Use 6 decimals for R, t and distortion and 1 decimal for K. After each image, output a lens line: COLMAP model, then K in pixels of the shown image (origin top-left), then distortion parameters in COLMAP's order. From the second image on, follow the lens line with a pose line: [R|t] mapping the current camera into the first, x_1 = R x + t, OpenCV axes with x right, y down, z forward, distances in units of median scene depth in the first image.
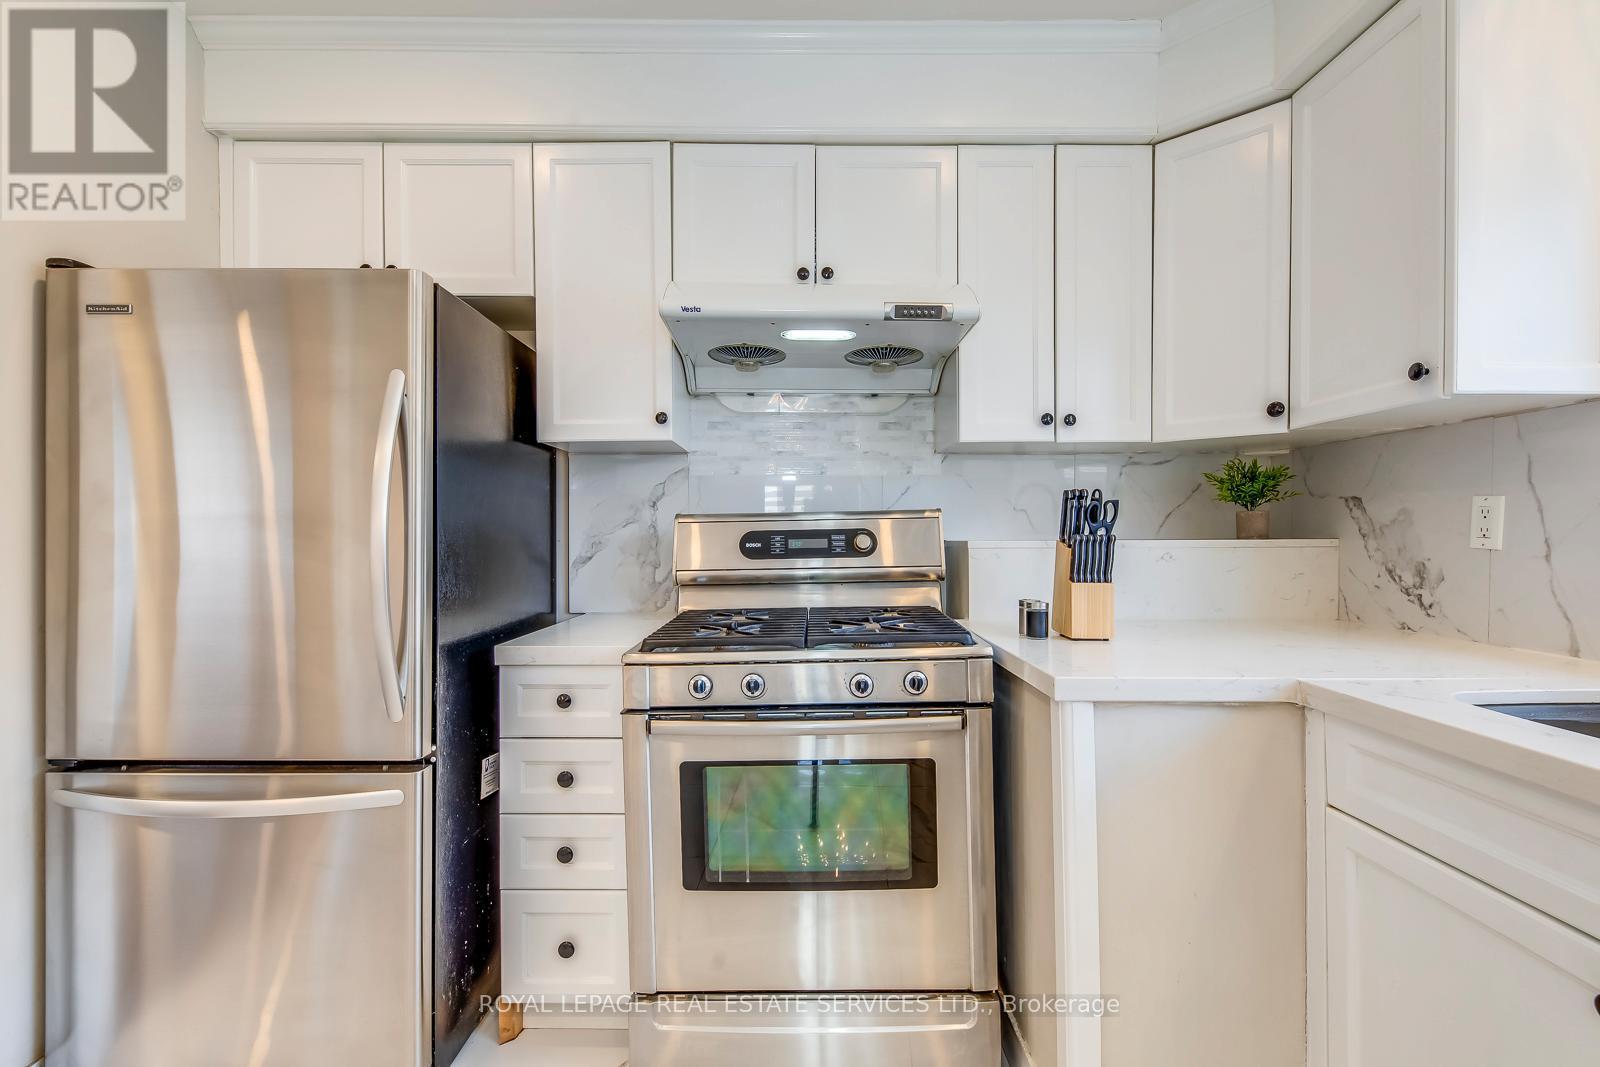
lens RADIAL K [[707.8, 0, 800.0], [0, 707.8, 533.5], [0, 0, 1]] dist [0.011136, -0.000075]
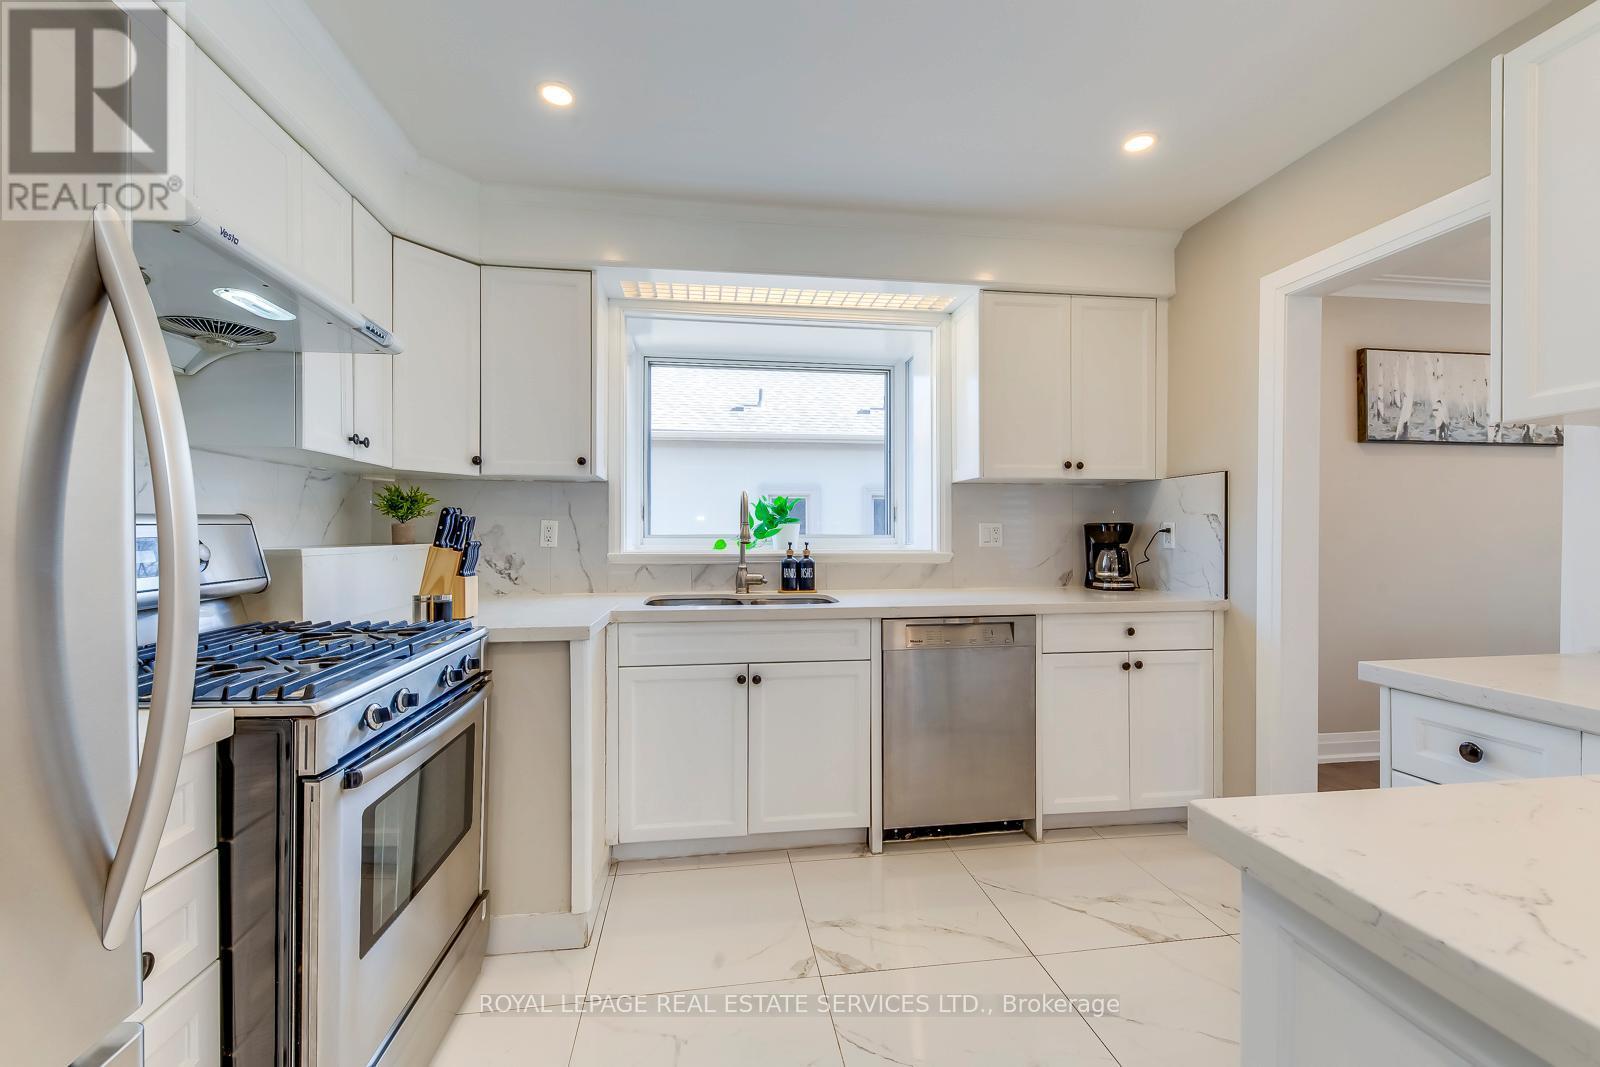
lens RADIAL K [[664.4, 0, 800.0], [0, 664.4, 533.5], [0, 0, 1]] dist [0.012646, -0.000123]
pose [[-0.139450, 0.001802, 0.990228, -0.848174], [0.002850, 0.999995, -0.001418, -0.009457], [-0.990225, 0.002624, -0.139454, 0.481356]]
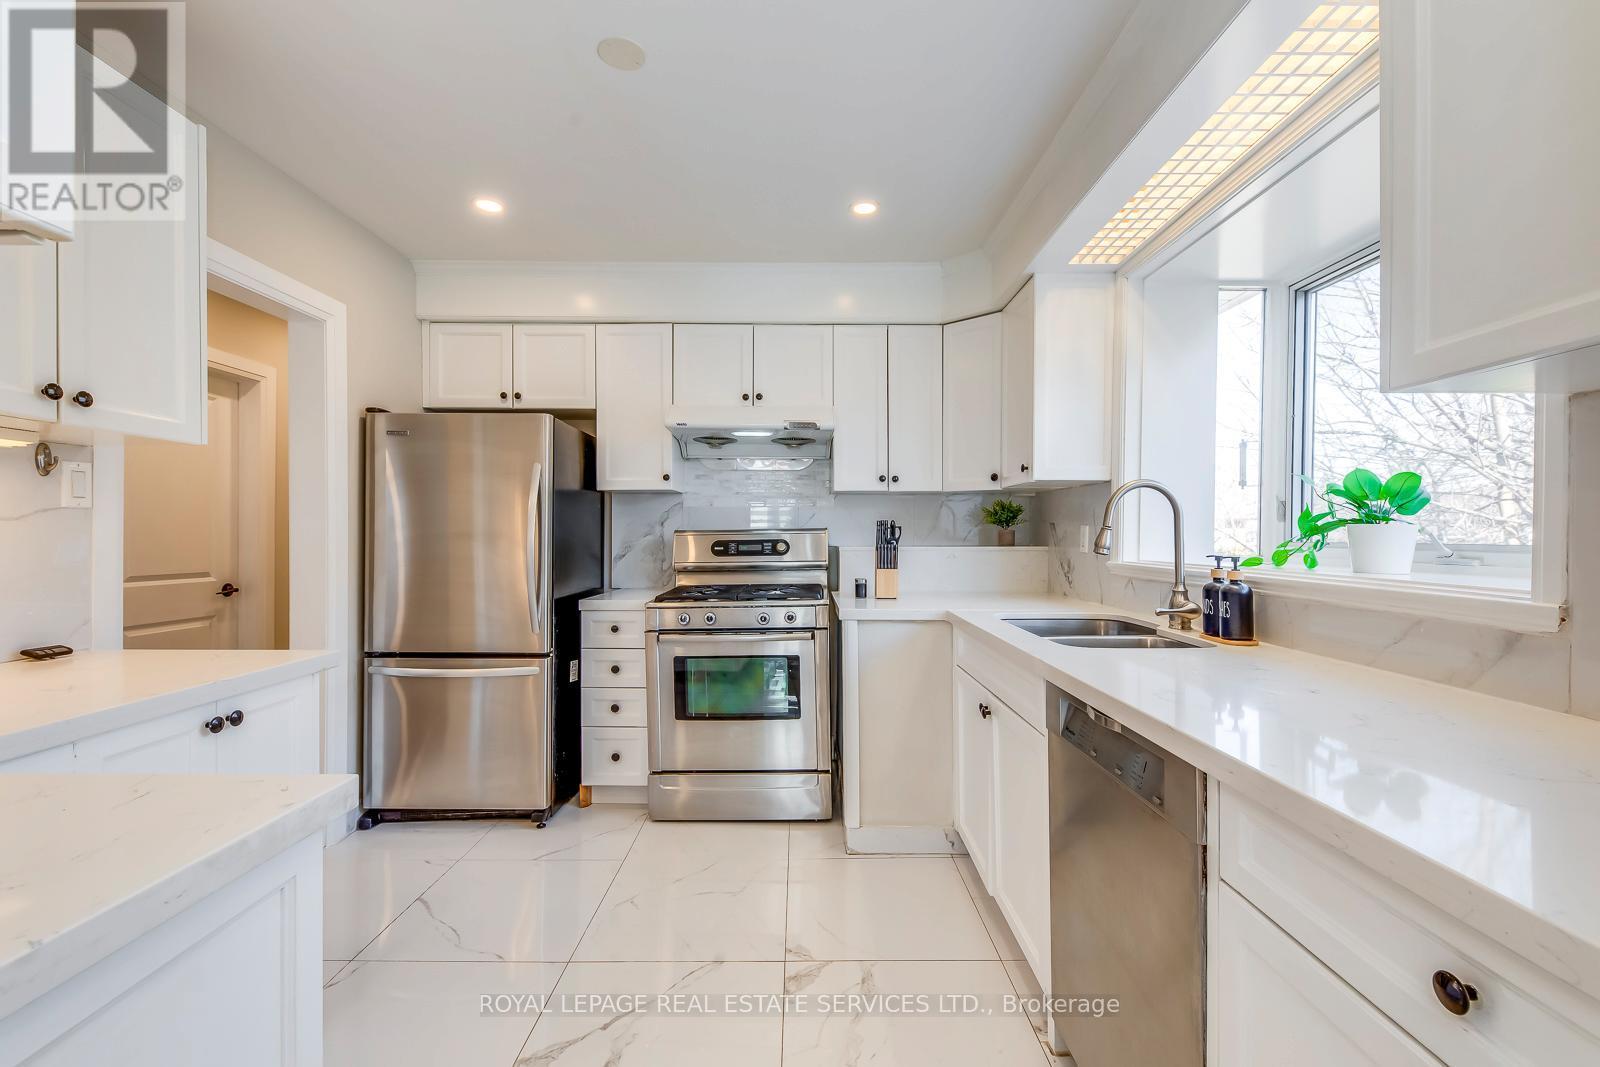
lens RADIAL K [[679.4, 0, 800.0], [0, 679.4, 533.5], [0, 0, 1]] dist [0.011748, -0.000273]
pose [[0.999965, 0.004399, -0.007061, 0.164518], [-0.004417, 0.999987, -0.002628, -0.019032], [0.007050, 0.002659, 0.999972, -0.758836]]
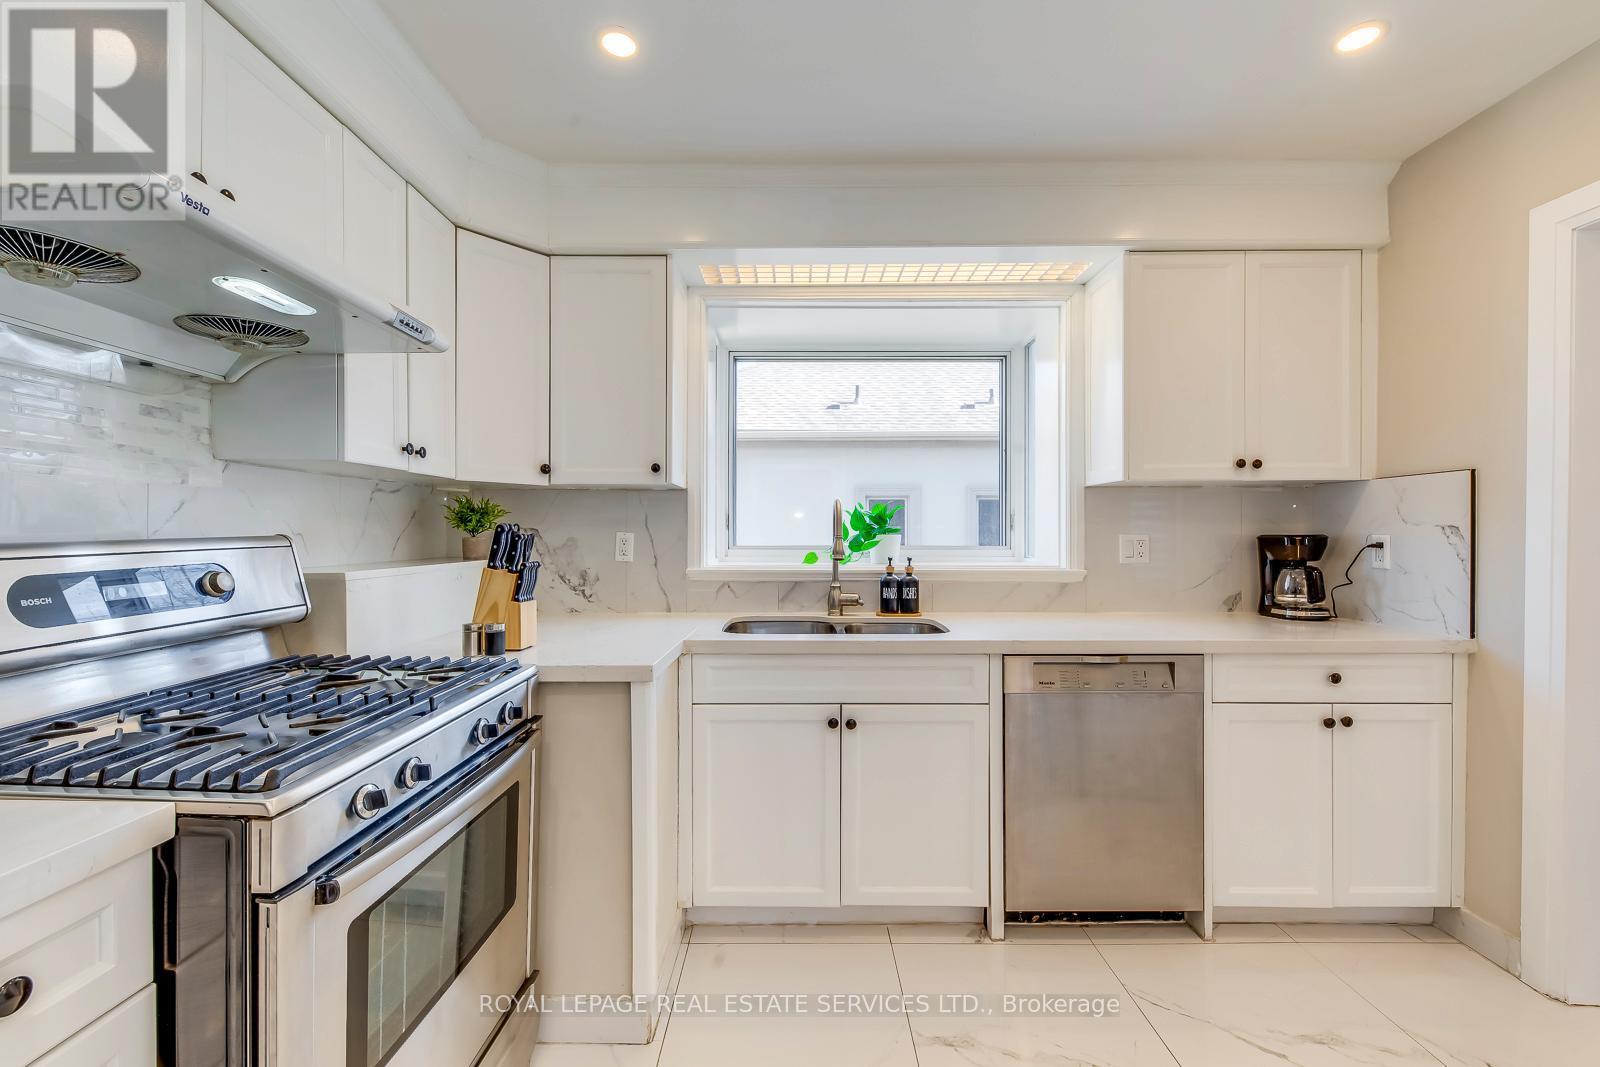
lens RADIAL K [[679.4, 0, 800.0], [0, 679.4, 533.5], [0, 0, 1]] dist [0.011748, -0.000273]
pose [[0.003695, 0.002410, 0.999990, -0.673483], [0.002247, 0.999995, -0.002419, -0.038350], [-0.999991, 0.002255, 0.003689, 0.464258]]
